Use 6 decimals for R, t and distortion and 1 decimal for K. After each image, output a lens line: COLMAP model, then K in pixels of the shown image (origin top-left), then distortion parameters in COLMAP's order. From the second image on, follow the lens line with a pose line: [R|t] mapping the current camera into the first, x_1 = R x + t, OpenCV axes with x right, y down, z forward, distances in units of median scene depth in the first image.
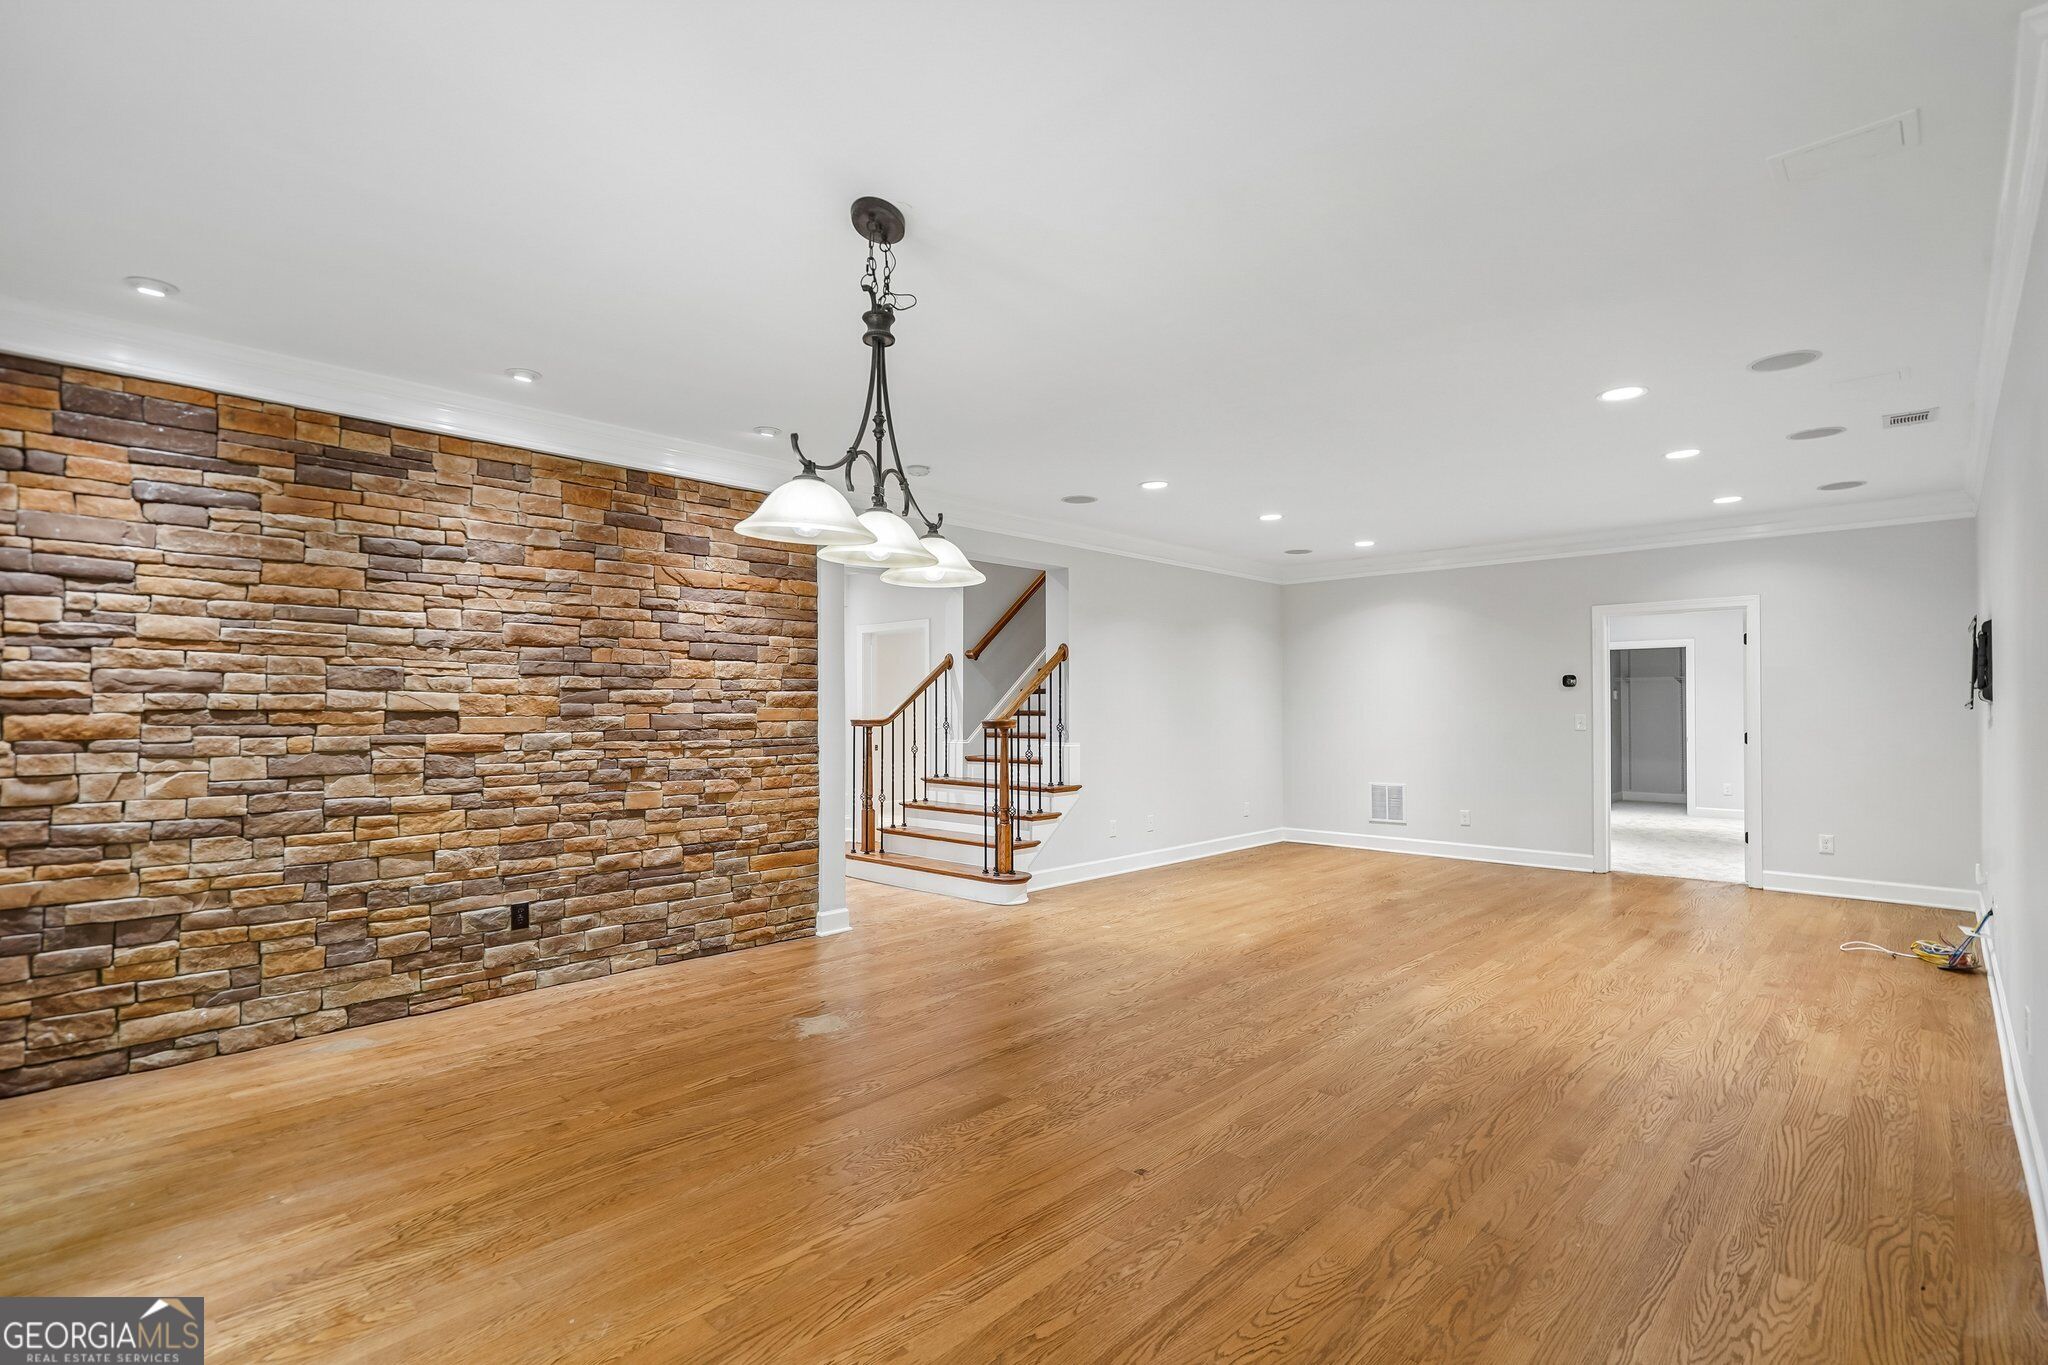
lens RADIAL K [[953.7, 0, 1024.0], [0, 953.7, 691.9], [0, 0, 1]] dist [-0.004082, 0.000579]
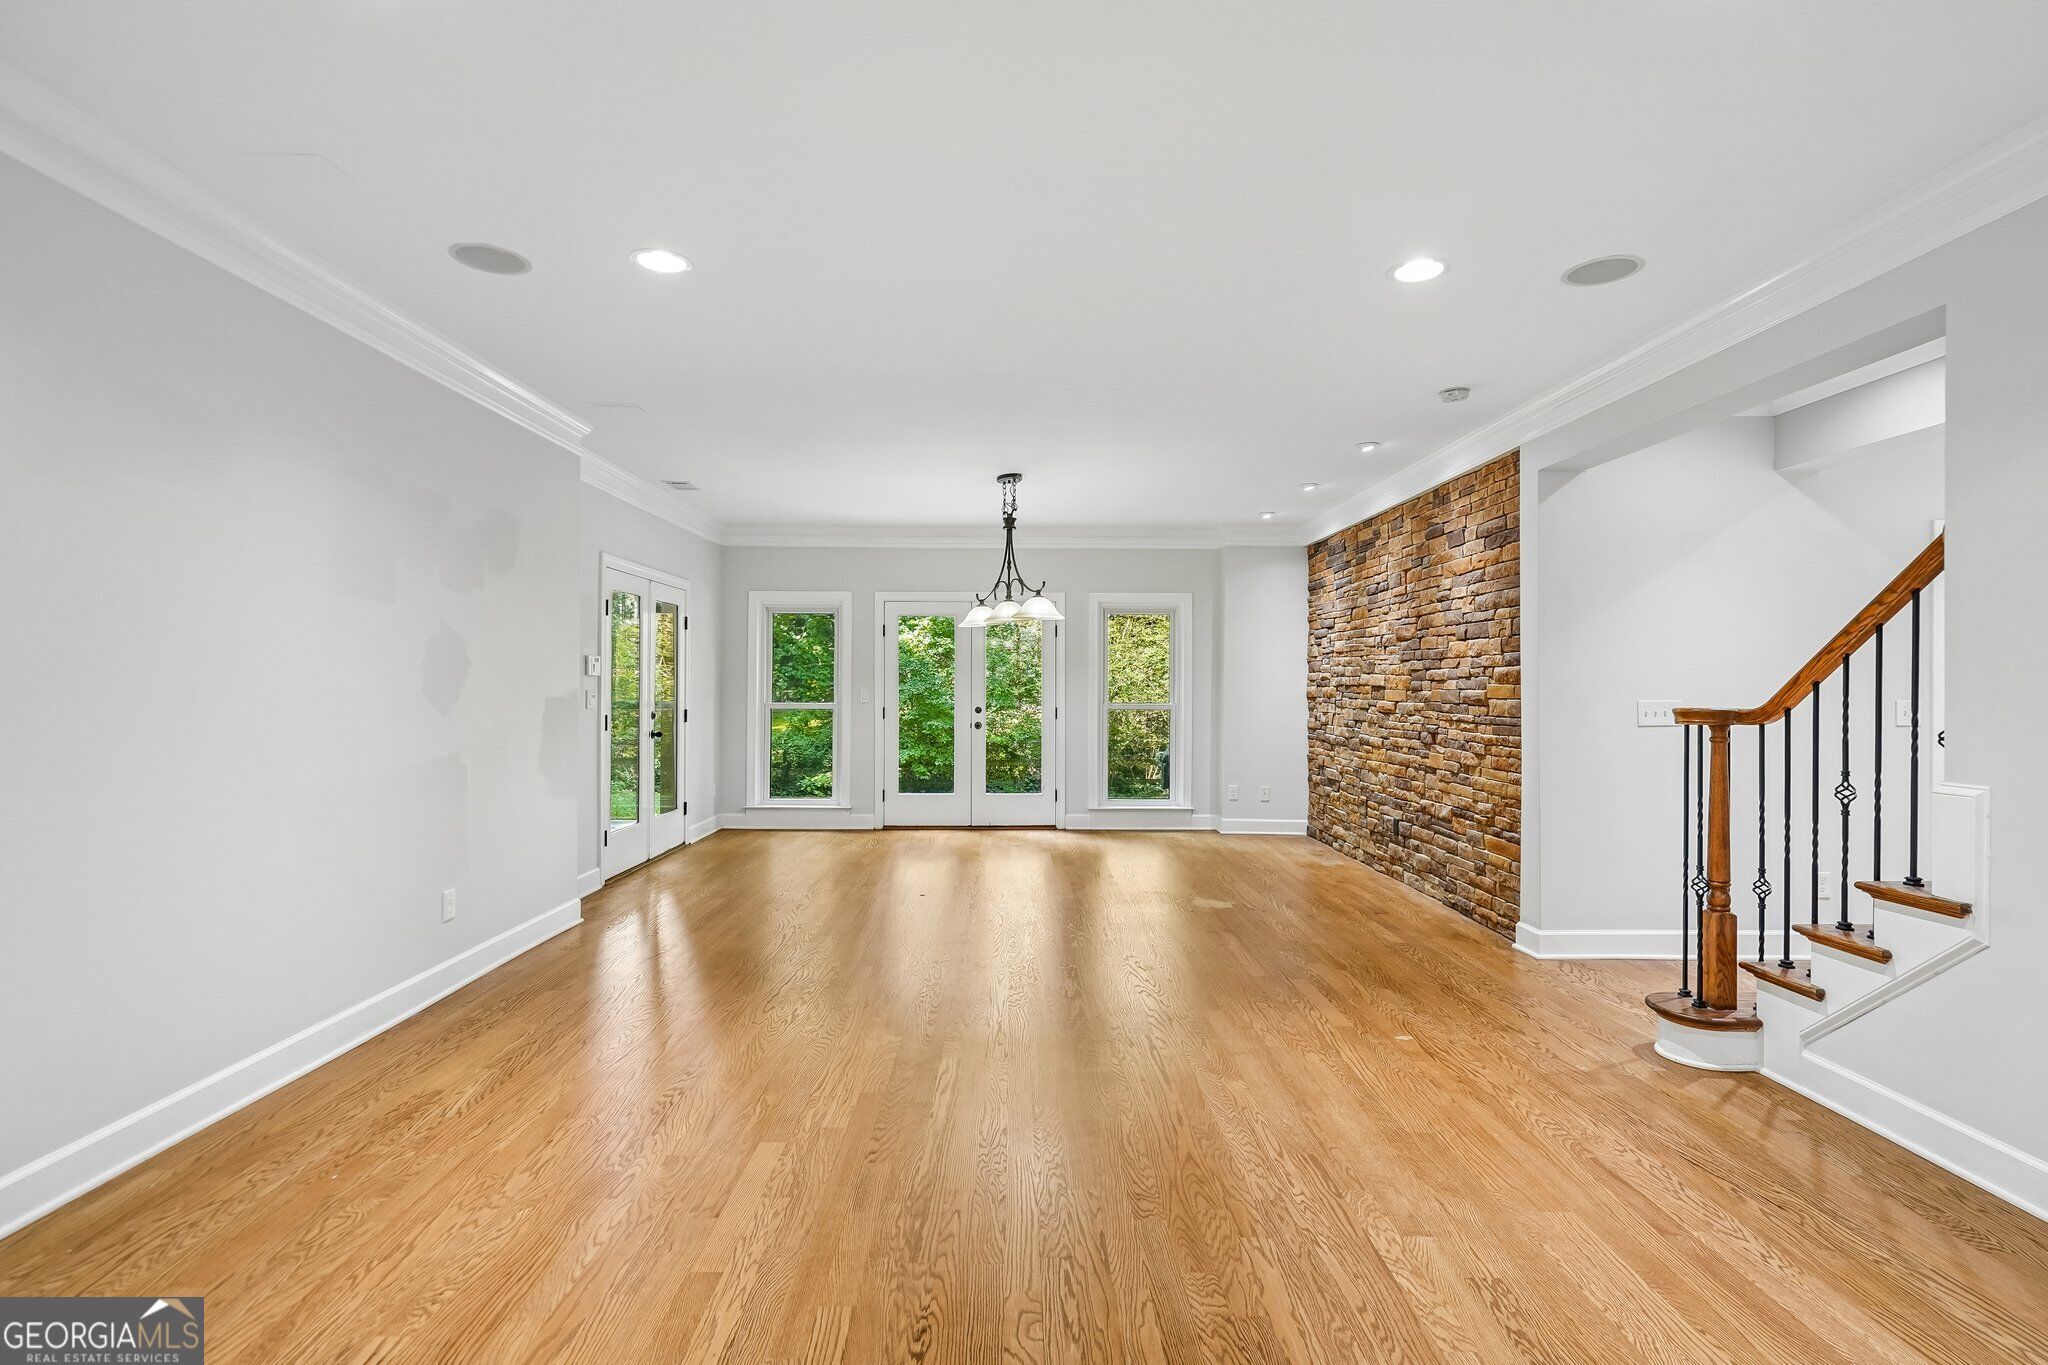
lens RADIAL K [[953.7, 0, 1023.6], [0, 953.7, 685.2], [0, 0, 1]] dist [-0.004082, 0.000579]
pose [[-0.715019, -0.000214, -0.699105, 0.802992], [0.010106, 0.999892, -0.010642, 0.025018], [0.699032, -0.014674, -0.714940, 1.471462]]
